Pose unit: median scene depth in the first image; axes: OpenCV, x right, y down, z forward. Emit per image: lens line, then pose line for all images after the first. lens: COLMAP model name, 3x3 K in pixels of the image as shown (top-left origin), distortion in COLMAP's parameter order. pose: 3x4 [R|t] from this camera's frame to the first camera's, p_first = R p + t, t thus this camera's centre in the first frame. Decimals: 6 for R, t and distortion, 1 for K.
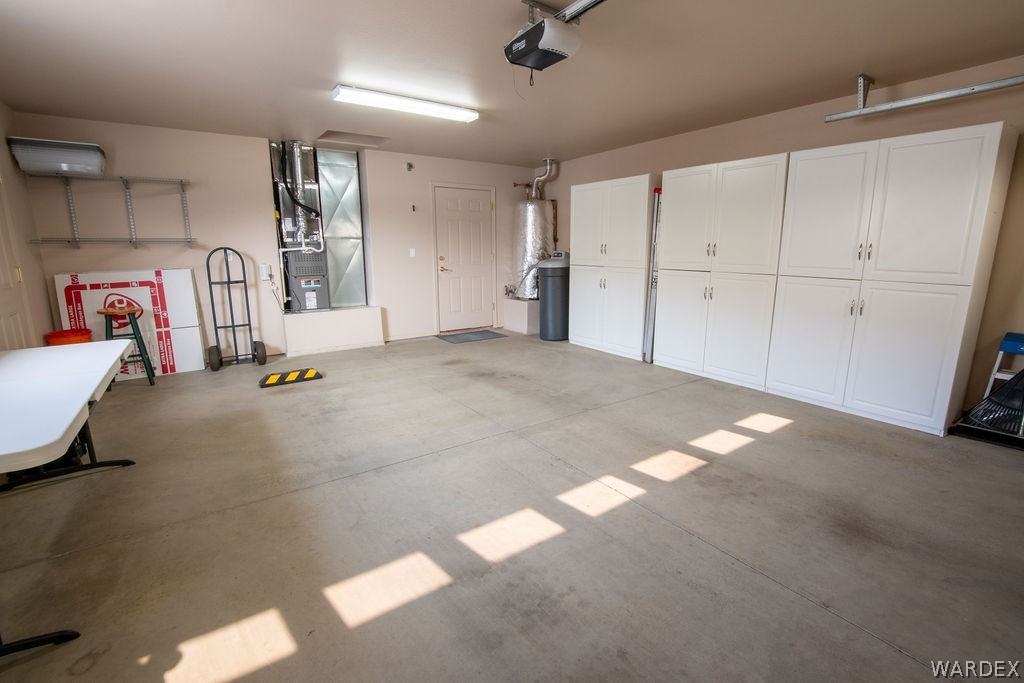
lens RADIAL K [[455.0, 0, 508.8], [0, 455.0, 340.2], [0, 0, 1]] dist [-0.035952, 0.008041]
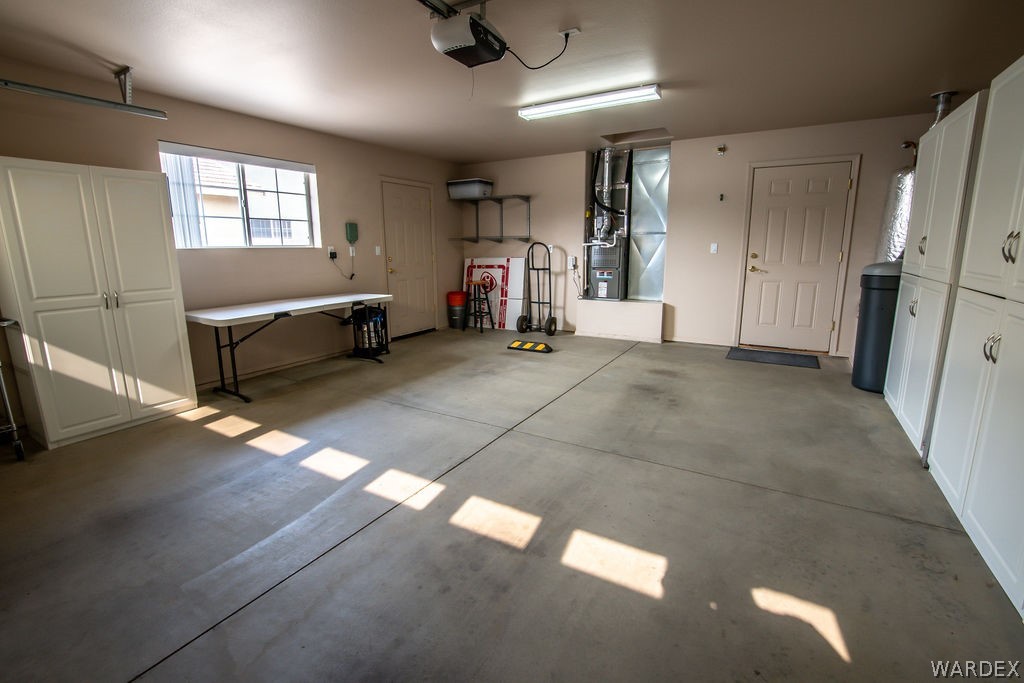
lens RADIAL K [[455.0, 0, 510.4], [0, 455.0, 341.0], [0, 0, 1]] dist [-0.035952, 0.008041]
pose [[0.415124, 0.187742, -0.890183, 0.607387], [-0.173229, 0.976886, 0.125245, -0.080288], [0.893120, 0.102213, 0.438051, 0.388047]]
